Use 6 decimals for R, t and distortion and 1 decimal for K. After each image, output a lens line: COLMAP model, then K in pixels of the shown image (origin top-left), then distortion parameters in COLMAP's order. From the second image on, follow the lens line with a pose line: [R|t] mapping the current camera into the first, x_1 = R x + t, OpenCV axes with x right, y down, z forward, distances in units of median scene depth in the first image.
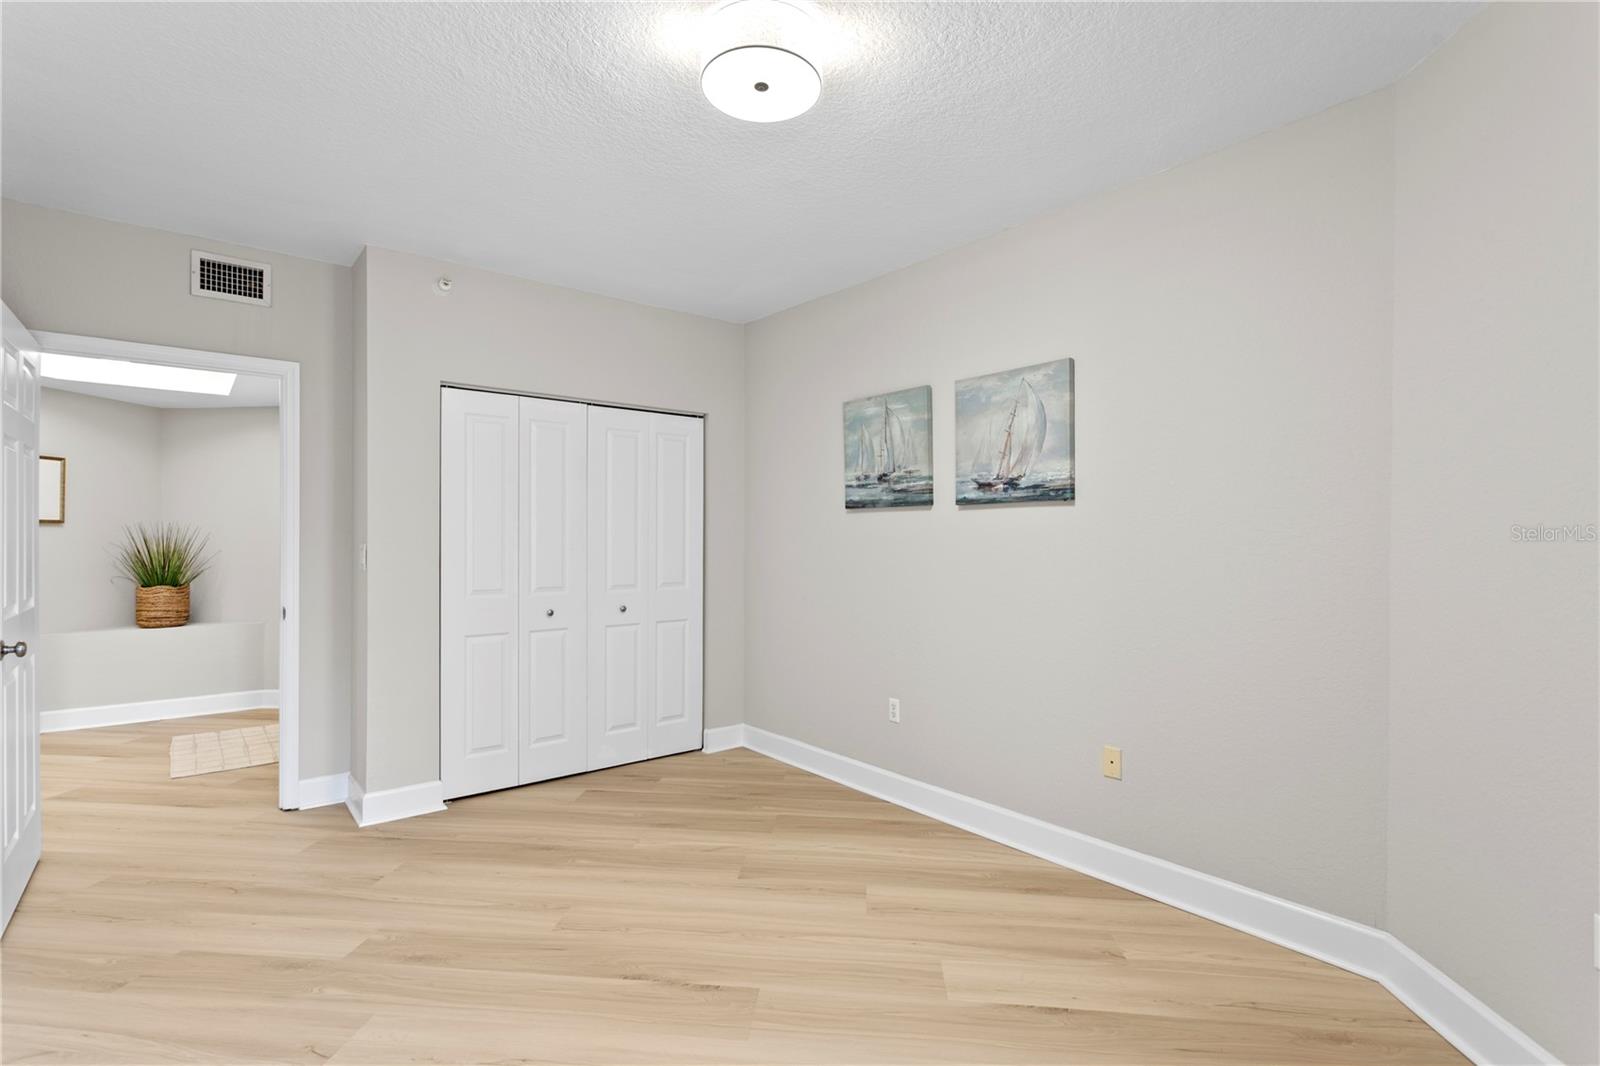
lens RADIAL K [[762.9, 0, 766.3], [0, 762.9, 537.8], [0, 0, 1]] dist [-0.001621, 0.003843]
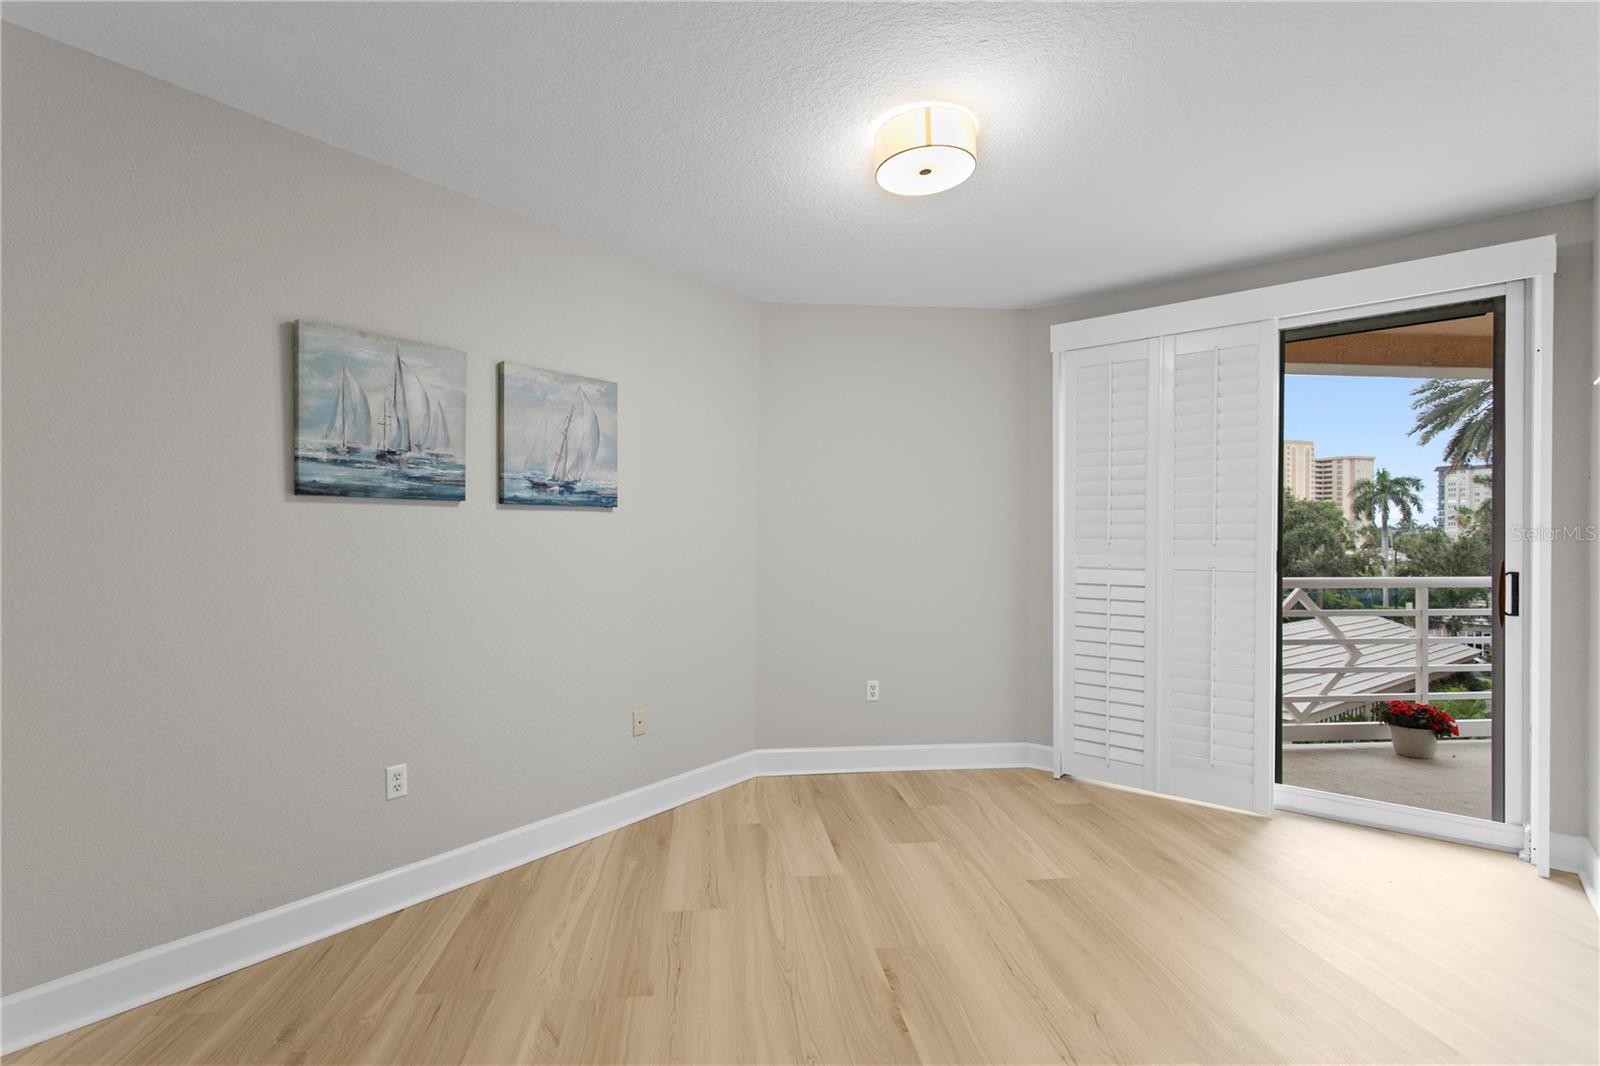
lens RADIAL K [[762.9, 0, 799.3], [0, 762.9, 537.4], [0, 0, 1]] dist [-0.001621, 0.003843]
pose [[-0.239060, -0.002413, 0.971002, -0.724979], [-0.001398, 0.999997, 0.002141, -0.007012], [-0.971004, -0.000846, -0.239063, 0.939464]]
